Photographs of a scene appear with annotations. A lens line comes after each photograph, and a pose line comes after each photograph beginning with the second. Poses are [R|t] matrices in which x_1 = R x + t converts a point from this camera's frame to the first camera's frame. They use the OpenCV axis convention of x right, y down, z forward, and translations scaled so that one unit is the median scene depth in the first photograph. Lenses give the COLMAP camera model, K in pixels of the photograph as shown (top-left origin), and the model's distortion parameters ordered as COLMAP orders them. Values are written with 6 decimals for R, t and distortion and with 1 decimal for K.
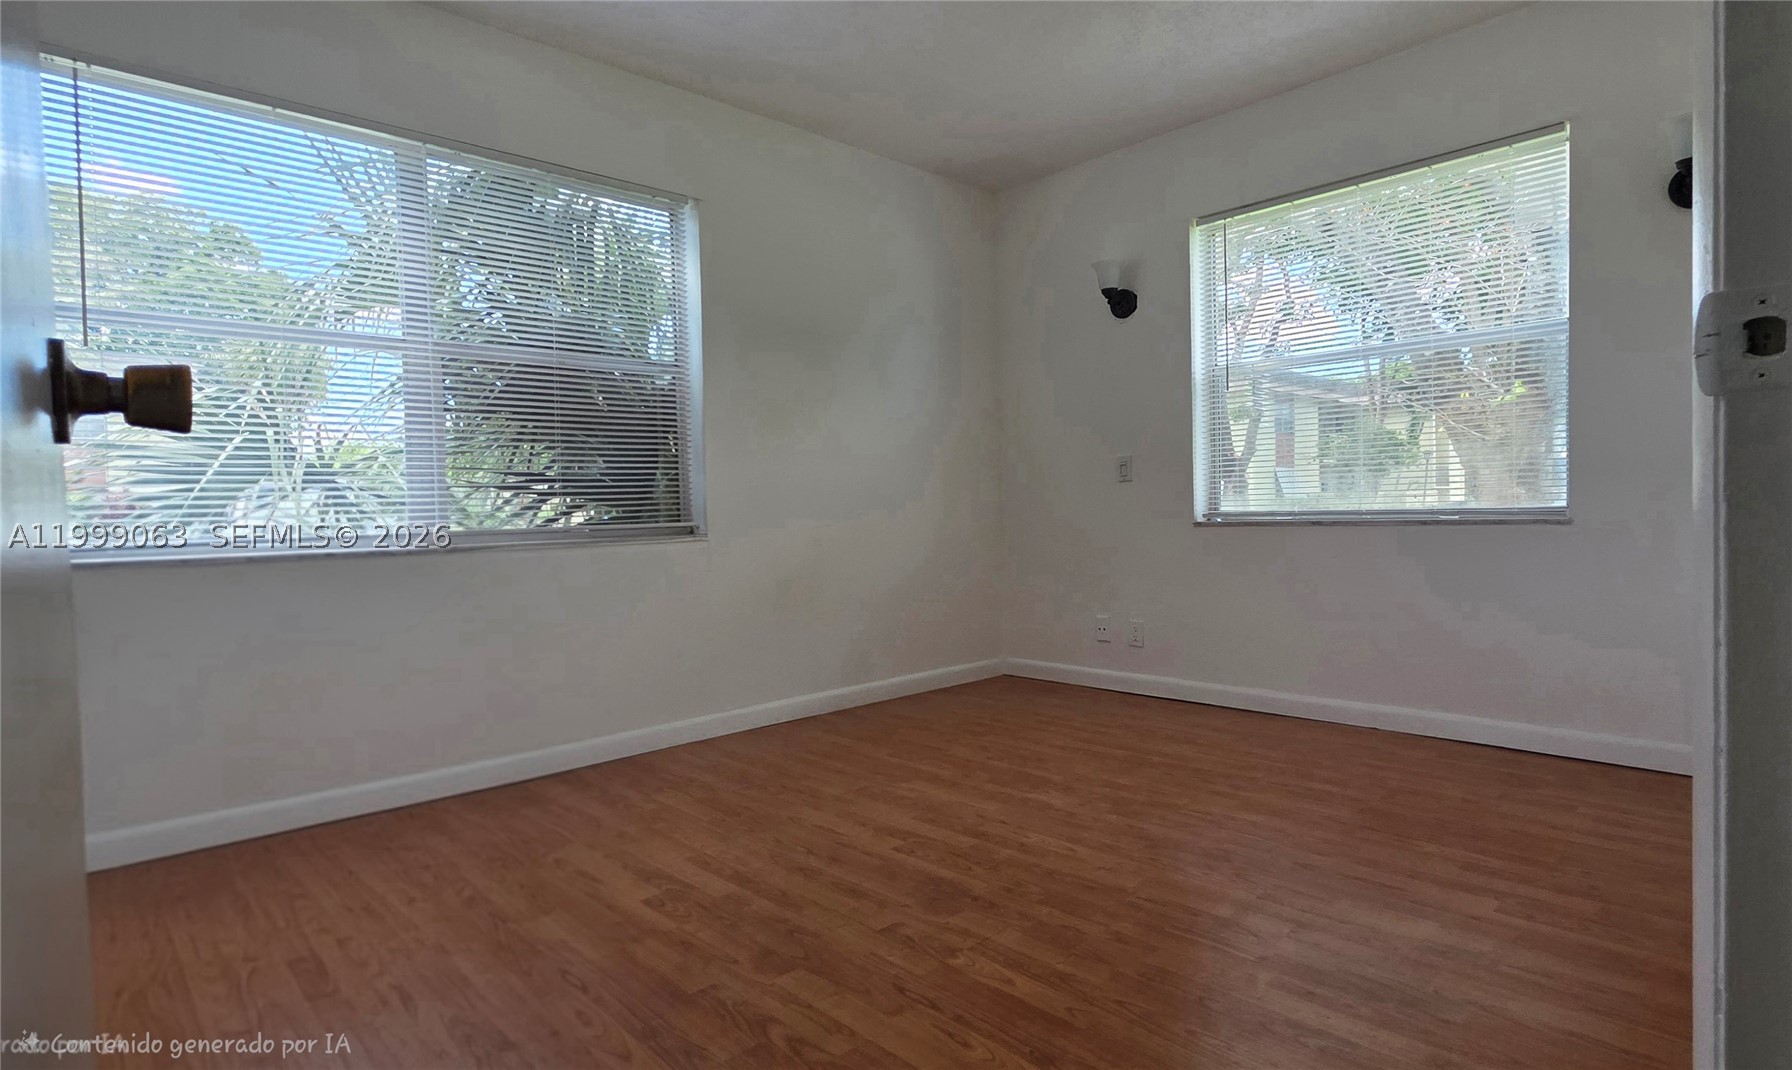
lens RADIAL K [[925.1, 0, 896.0], [0, 925.1, 535.0], [0, 0, 1]] dist [-0.001815, 0.000415]
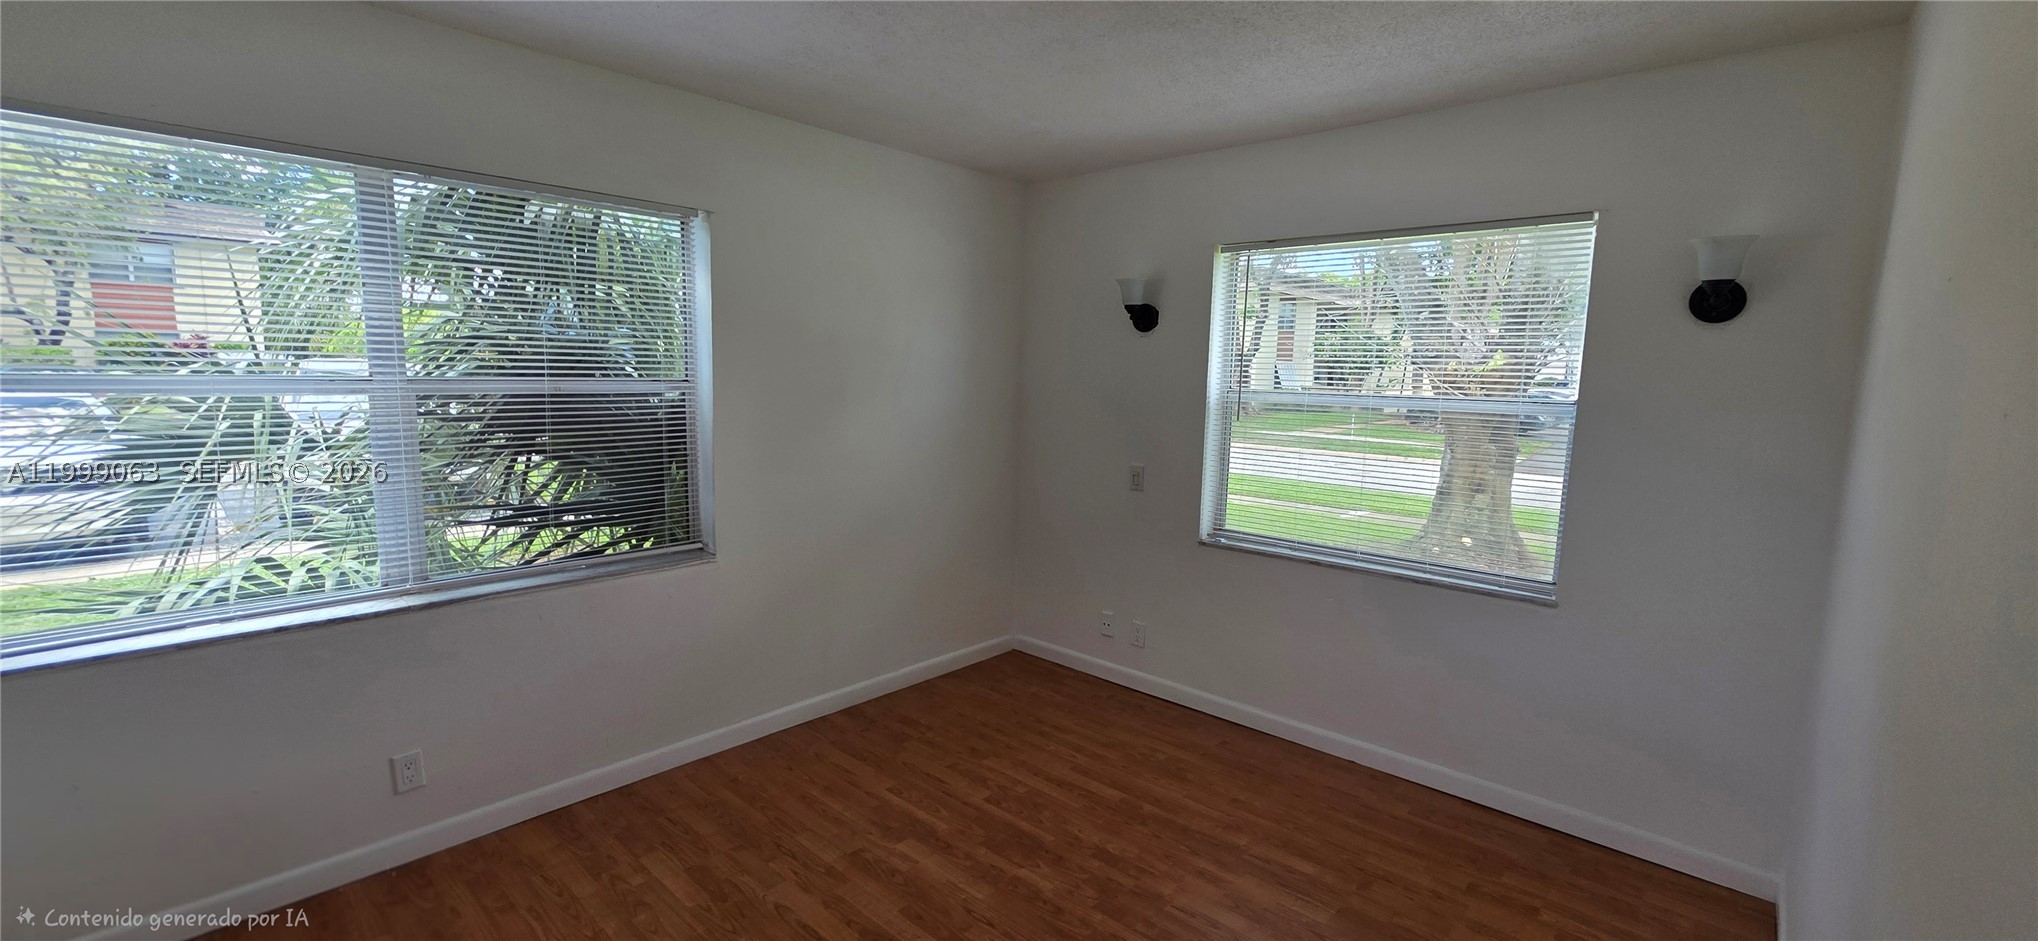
lens RADIAL K [[821.9, 0, 991.3], [0, 821.9, 468.2], [0, 0, 1]] dist [0.000218, -0.000227]
pose [[0.997142, 0.037581, 0.065535, 0.029352], [-0.043797, 0.994403, 0.096153, -0.192418], [-0.061554, -0.098748, 0.993207, 0.118543]]
